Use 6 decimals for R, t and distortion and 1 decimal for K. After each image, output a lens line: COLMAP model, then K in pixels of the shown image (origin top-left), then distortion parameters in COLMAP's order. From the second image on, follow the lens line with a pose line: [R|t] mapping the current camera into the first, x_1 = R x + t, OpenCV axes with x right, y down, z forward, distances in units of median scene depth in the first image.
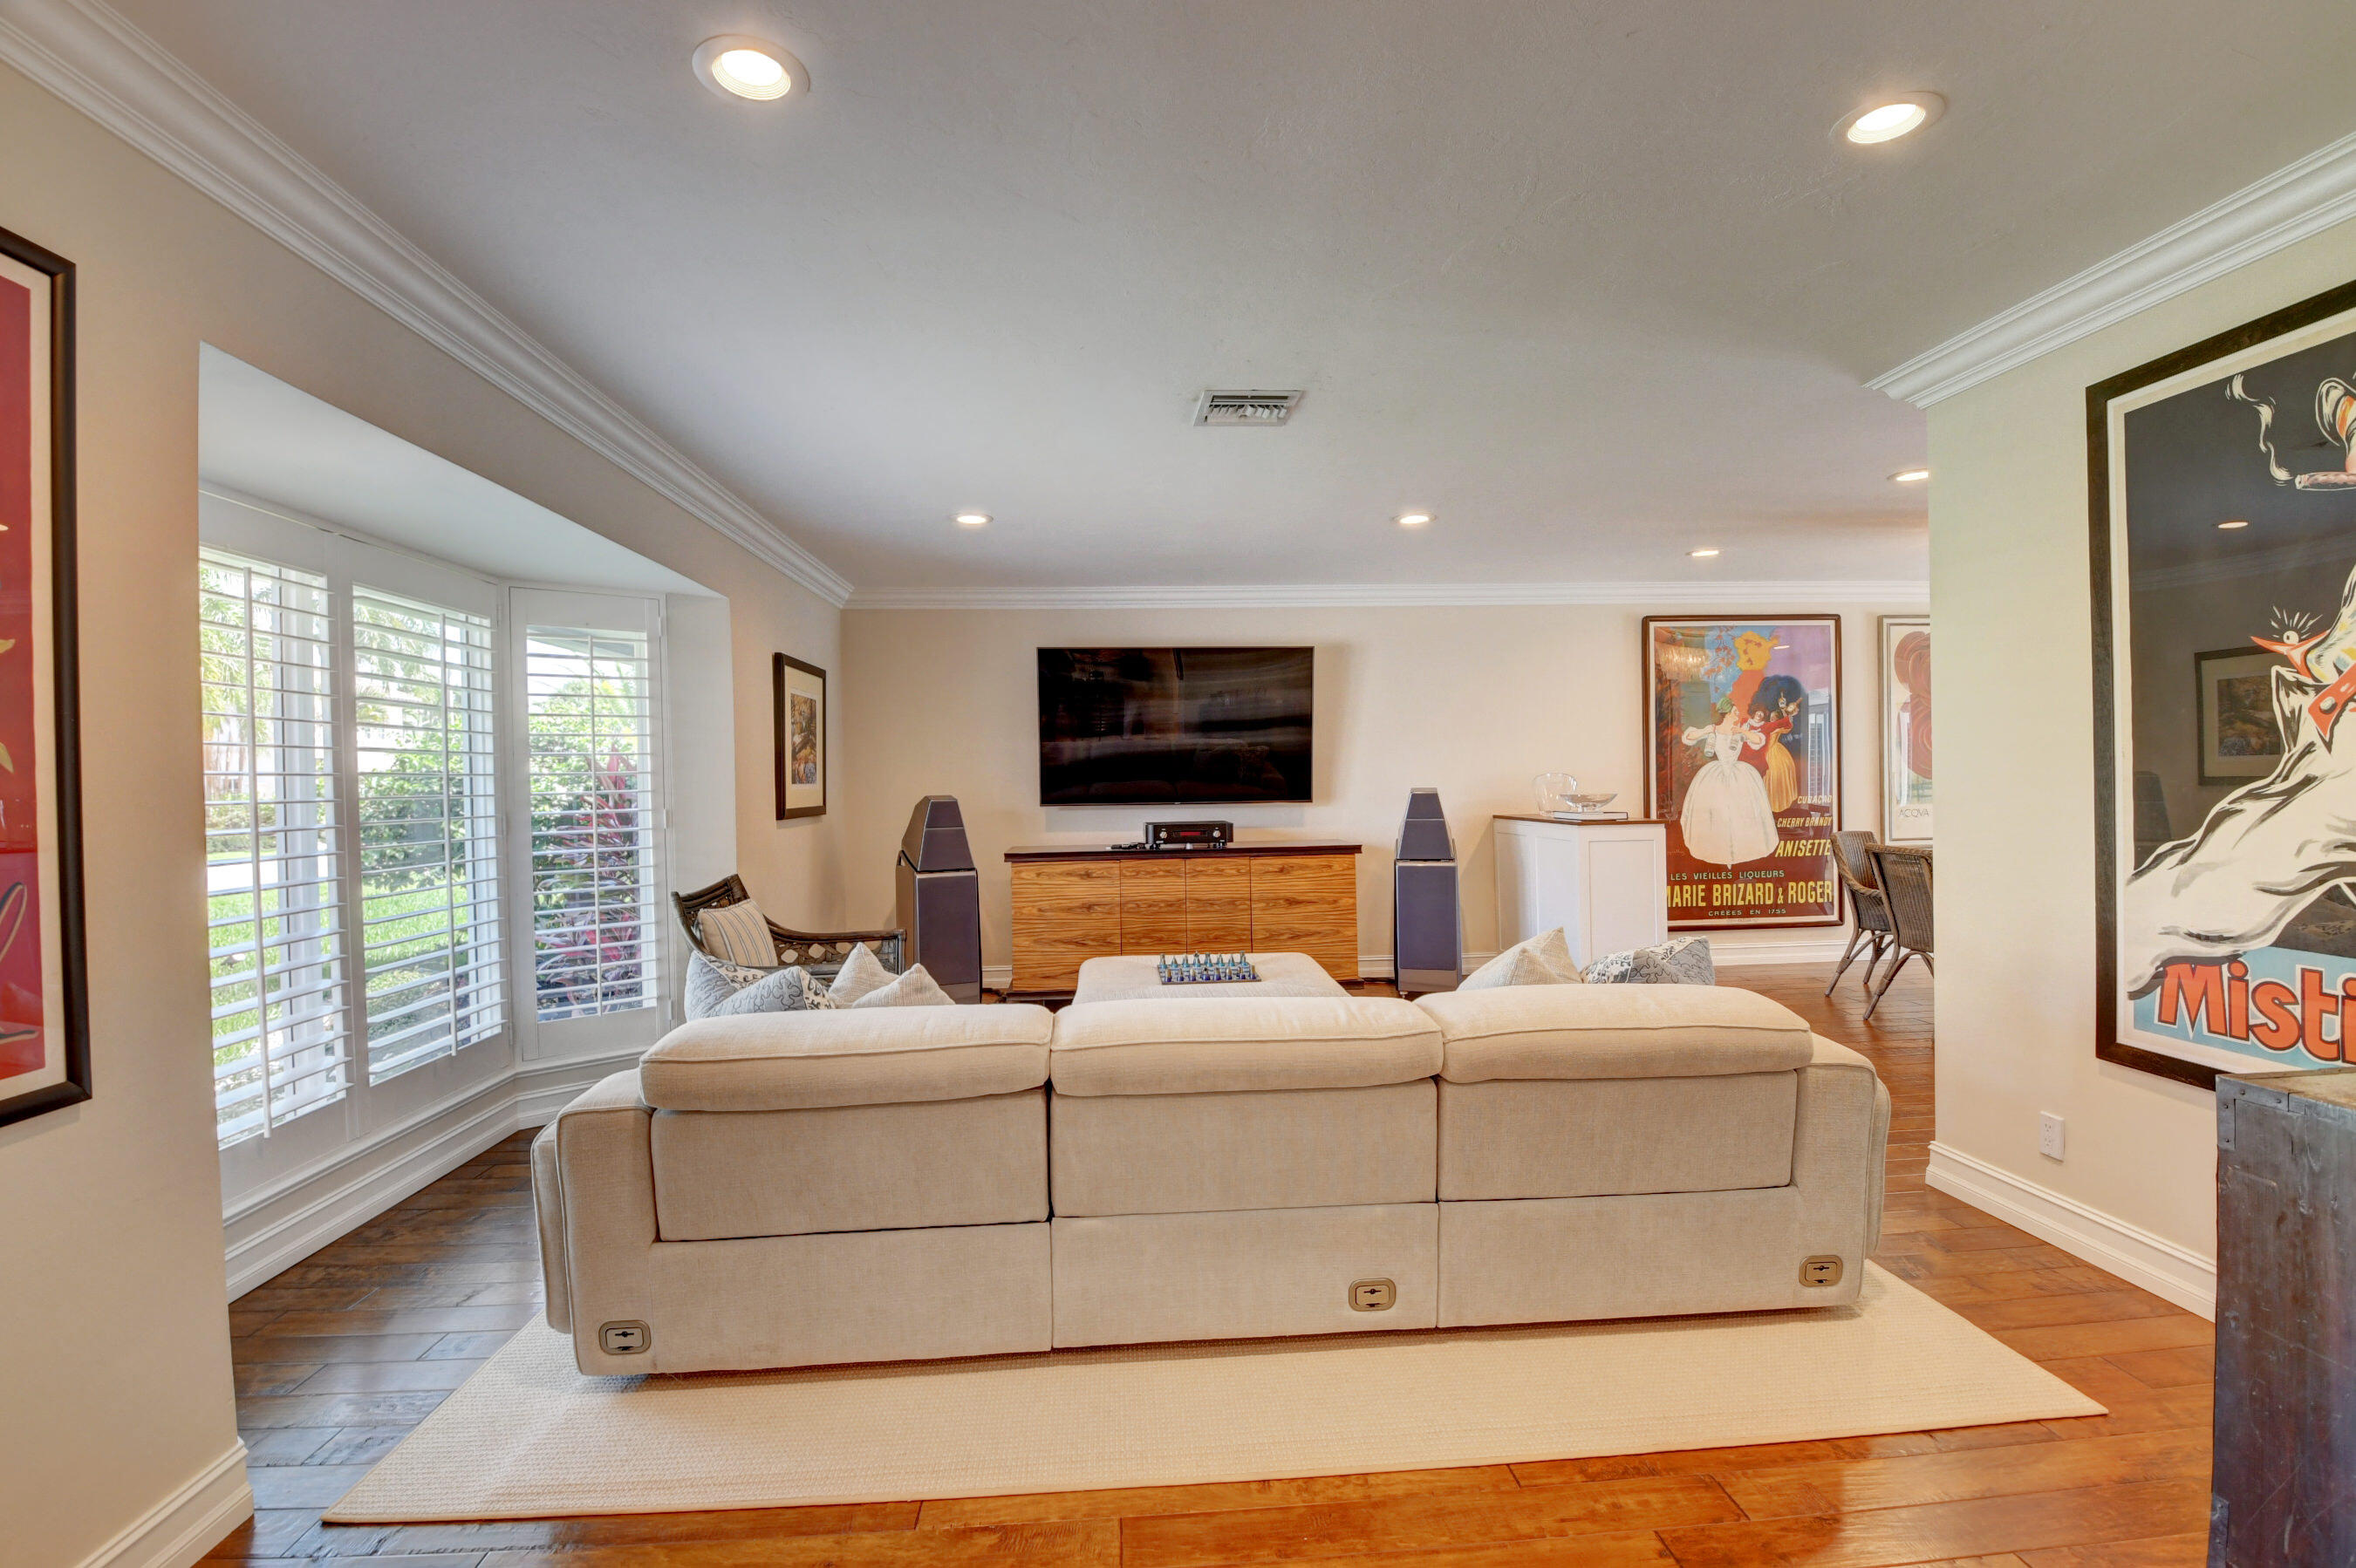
lens RADIAL K [[1039.6, 0, 1172.0], [0, 1039.6, 791.4], [0, 0, 1]] dist [0.015616, -0.019586]
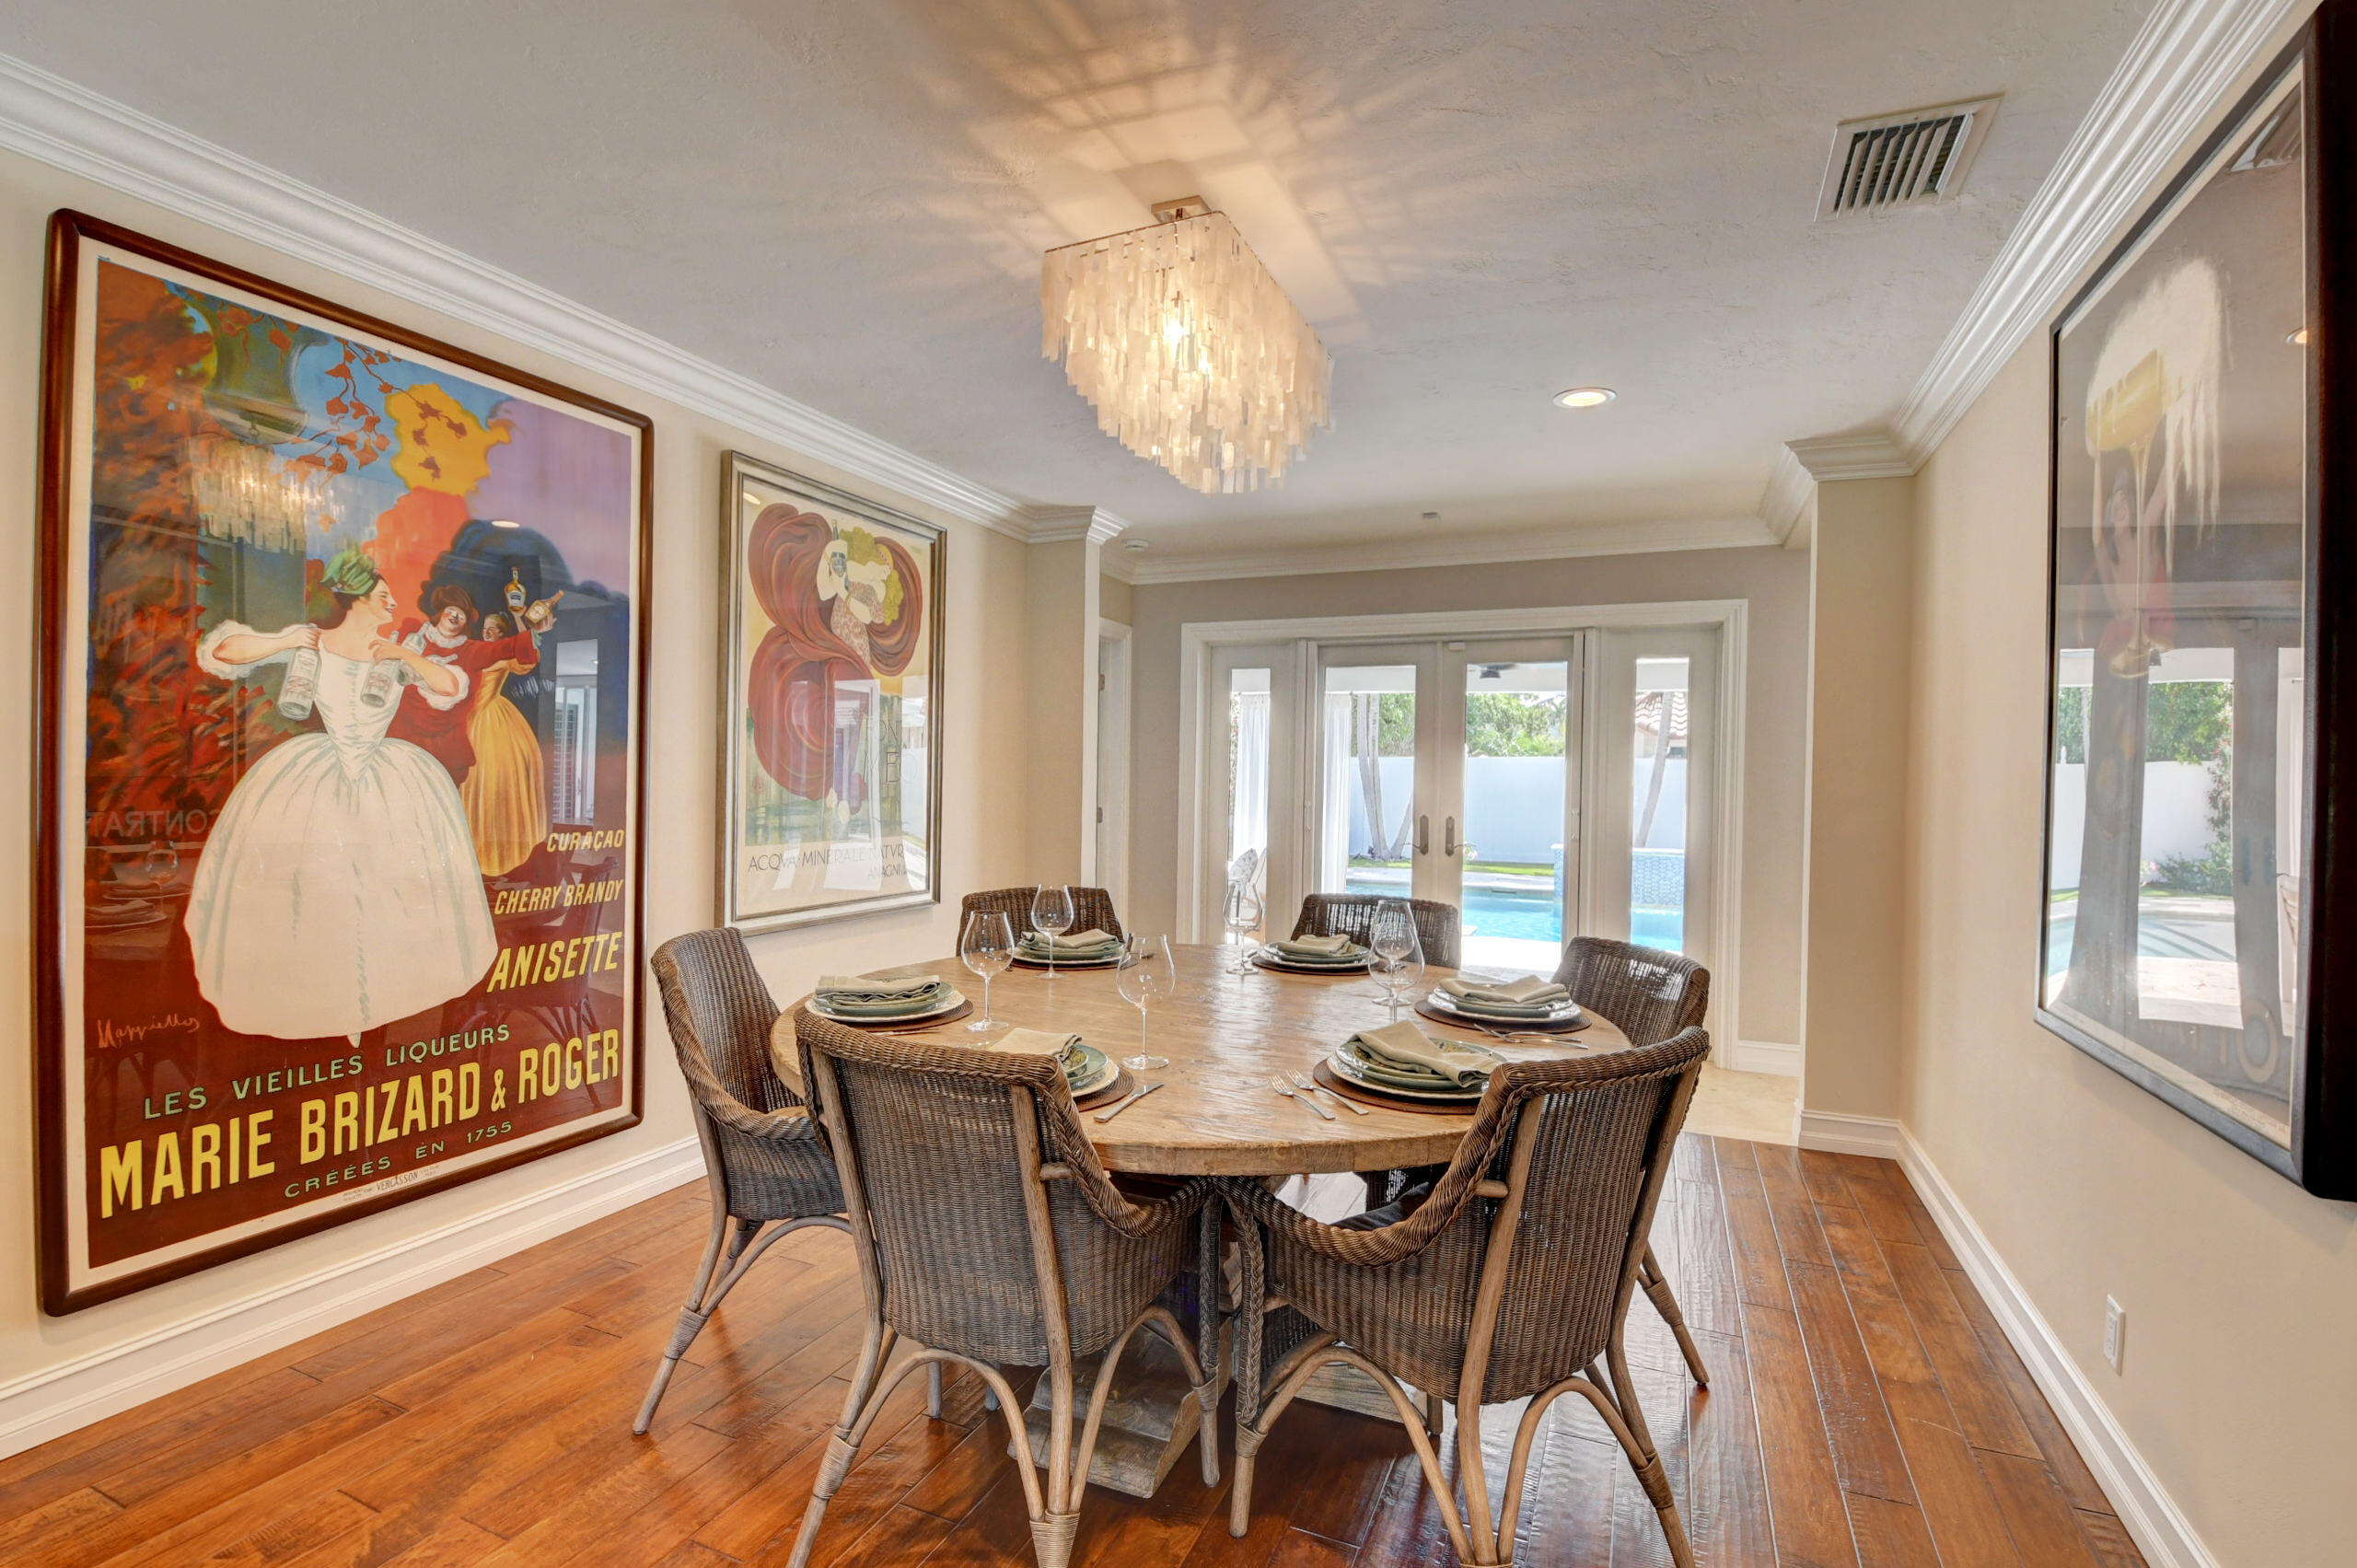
lens RADIAL K [[1076.9, 0, 1178.5], [0, 1076.9, 784.0], [0, 0, 1]] dist [0.001085, -0.021965]
pose [[0.454287, 0.023172, 0.890554, 0.370839], [-0.013584, 0.999726, -0.019084, -0.010908], [-0.890752, -0.003428, 0.454477, 0.646805]]
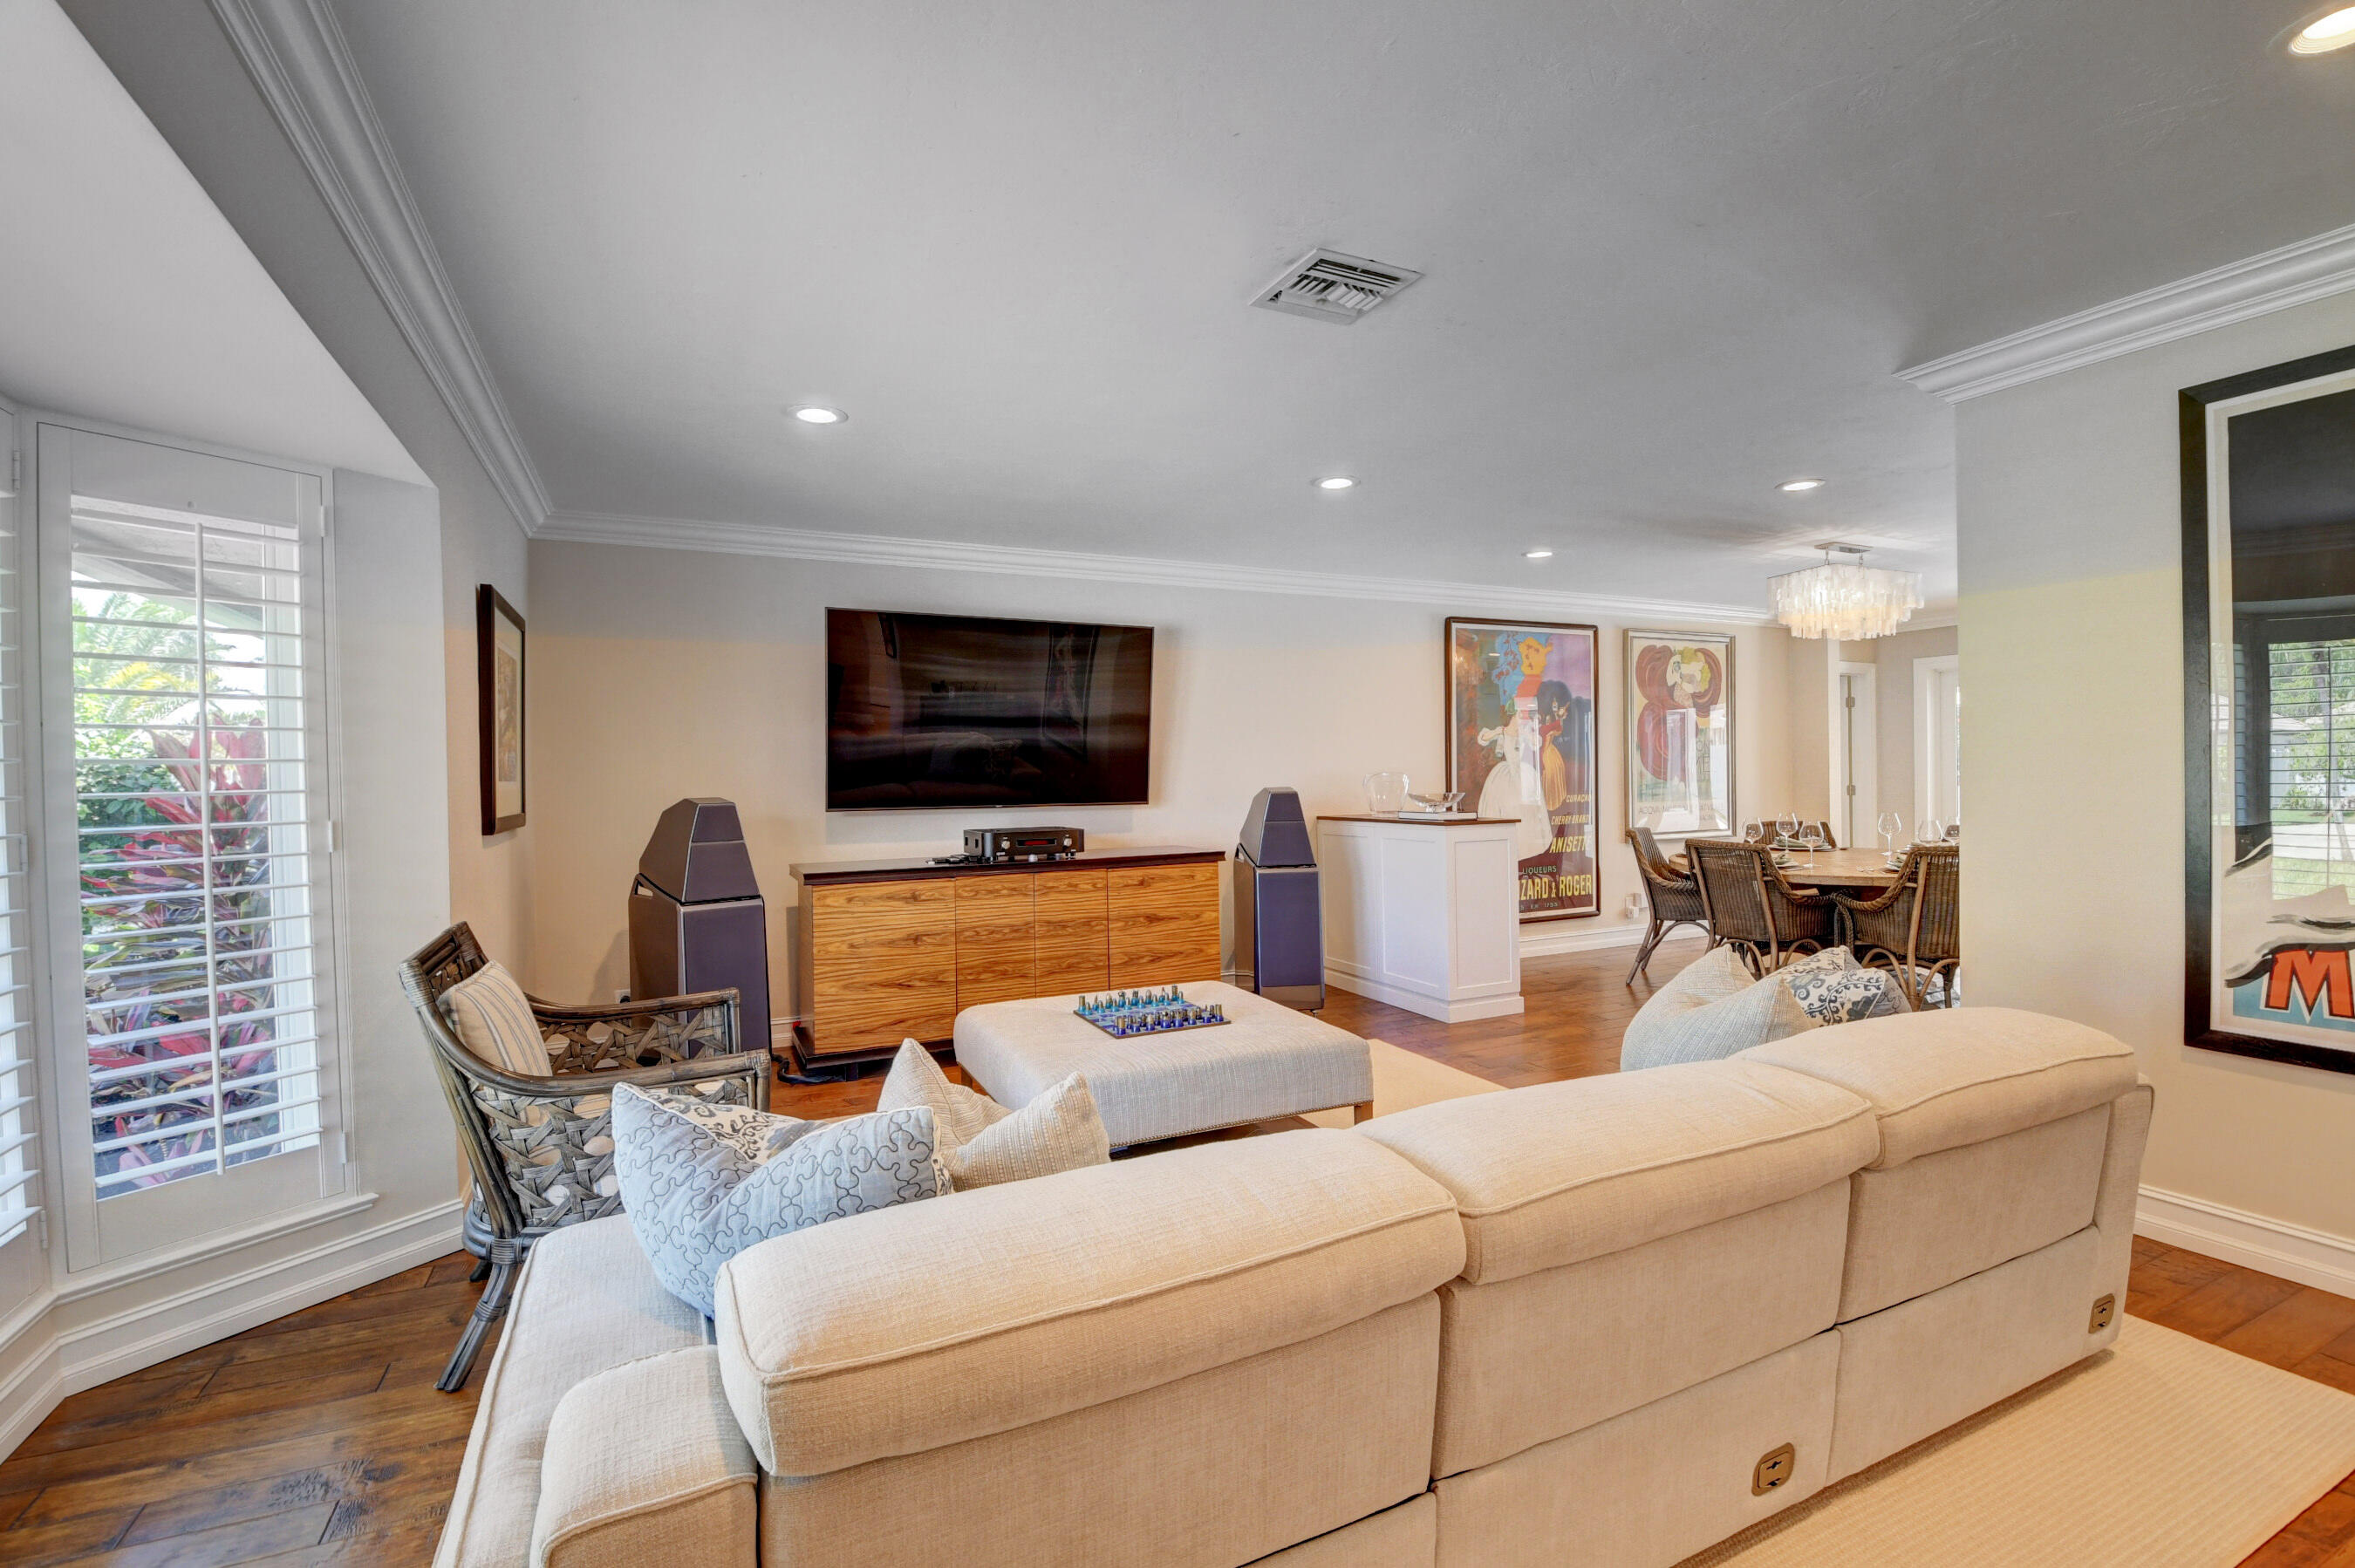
lens RADIAL K [[1039.1, 0, 1171.5], [0, 1039.1, 791.4], [0, 0, 1]] dist [0.015616, -0.019586]
pose [[0.929190, -0.002163, 0.369597, -0.178334], [0.003369, 0.999991, -0.002617, 0.002259], [-0.369588, 0.003677, 0.929189, 0.180678]]
